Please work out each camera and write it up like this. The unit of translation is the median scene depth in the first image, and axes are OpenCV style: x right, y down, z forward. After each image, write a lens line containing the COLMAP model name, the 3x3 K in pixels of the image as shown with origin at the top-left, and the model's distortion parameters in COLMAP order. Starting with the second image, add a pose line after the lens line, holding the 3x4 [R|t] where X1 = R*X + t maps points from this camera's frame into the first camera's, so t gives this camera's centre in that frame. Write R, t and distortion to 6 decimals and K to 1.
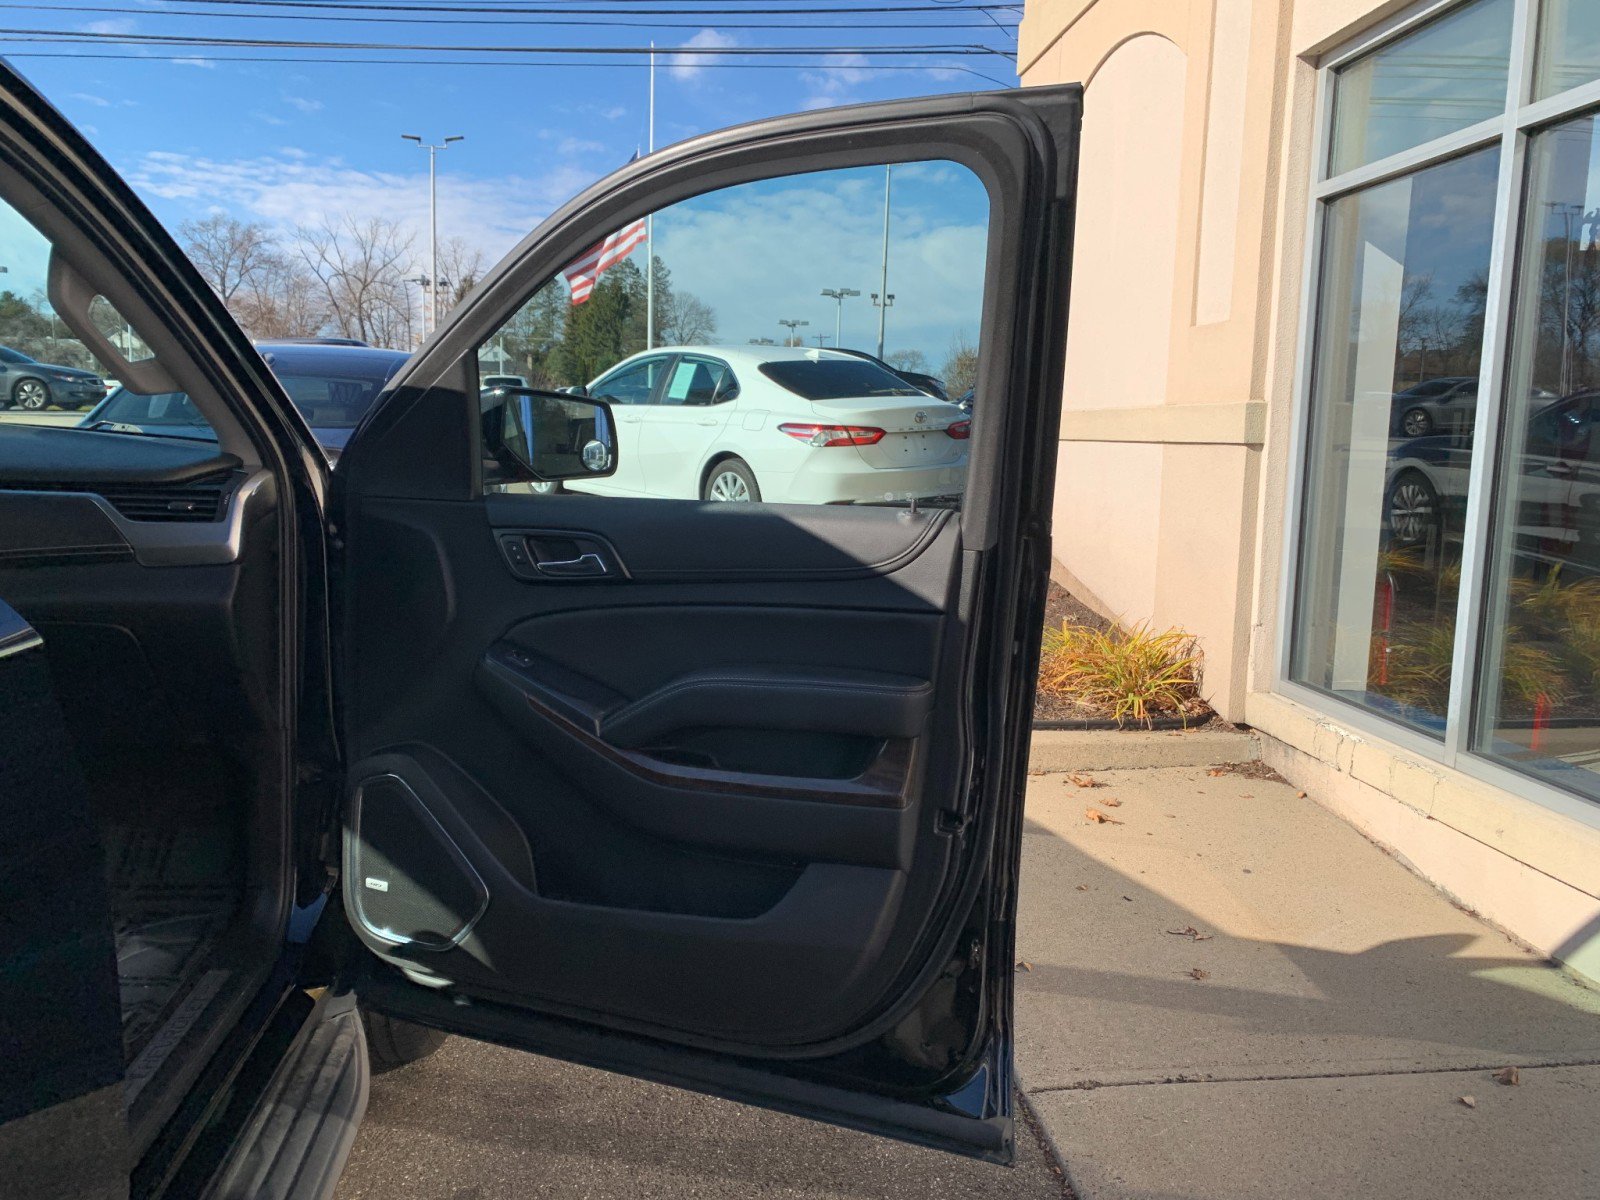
lens RADIAL K [[1242.3, 0, 766.2], [0, 1242.3, 594.0], [0, 0, 1]] dist [-0.007758, -0.000114]
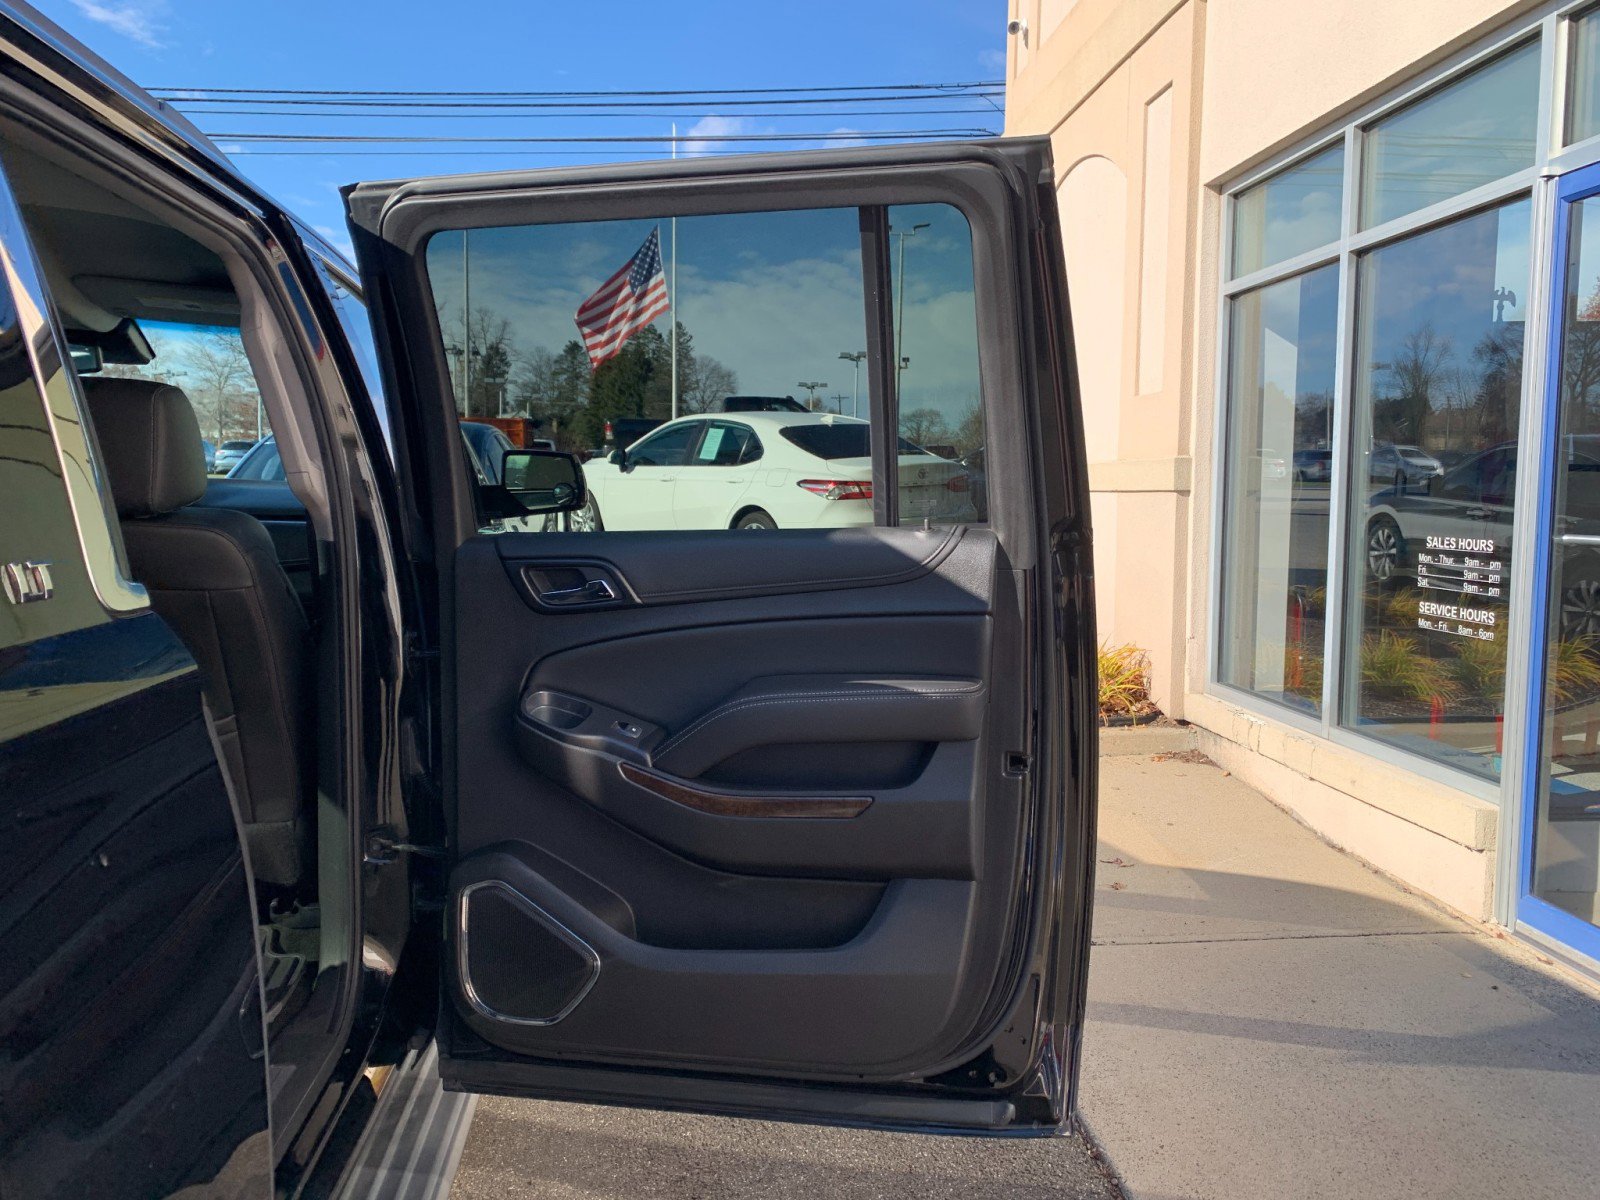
lens RADIAL K [[1242.3, 0, 766.2], [0, 1242.3, 594.0], [0, 0, 1]] dist [-0.007758, -0.000114]
pose [[0.999797, -0.009921, -0.017519, -0.000640], [0.009077, 0.998825, -0.047604, 0.022518], [0.017971, 0.047436, 0.998713, -0.144423]]
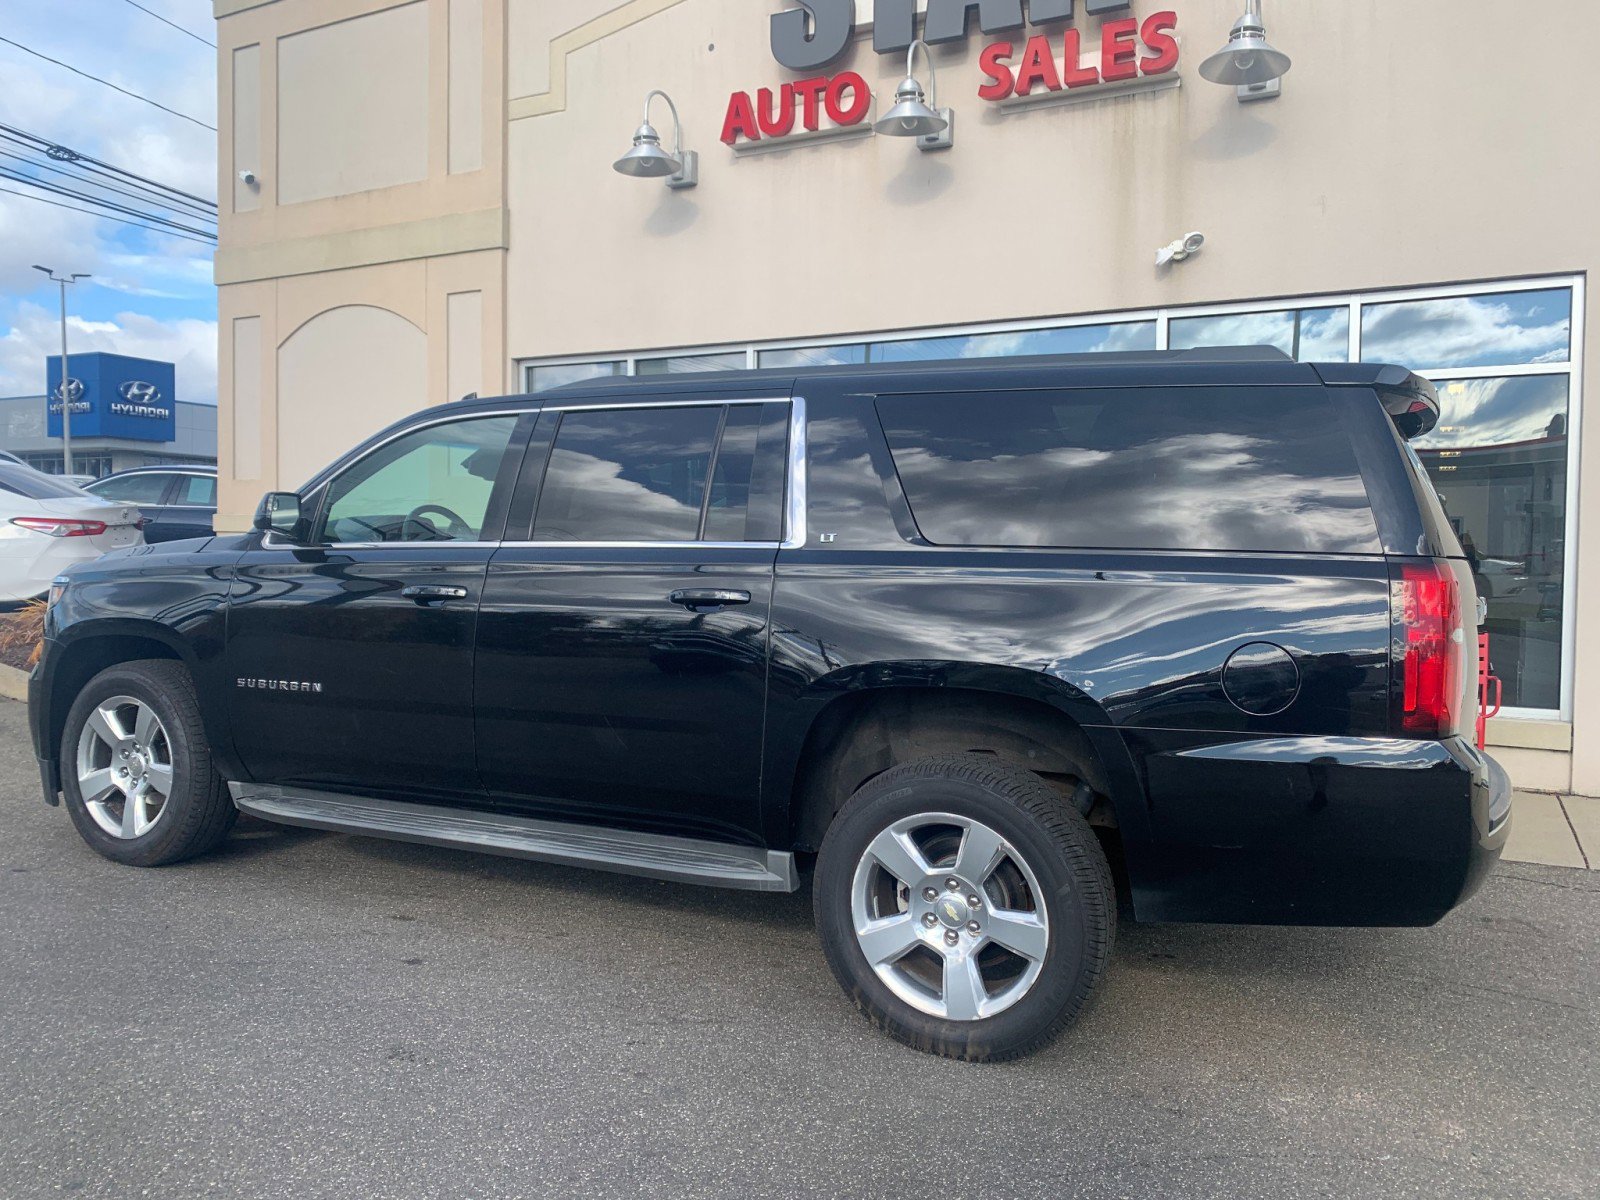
lens RADIAL K [[1221.5, 0, 800.0], [0, 1221.5, 600.0], [0, 0, 1]] dist [0.018686, -0.051809]
pose [[0.514829, -0.048530, 0.855918, -0.687413], [0.104355, 0.994520, -0.006381, 0.034587], [-0.850918, 0.092605, 0.517072, -0.299227]]
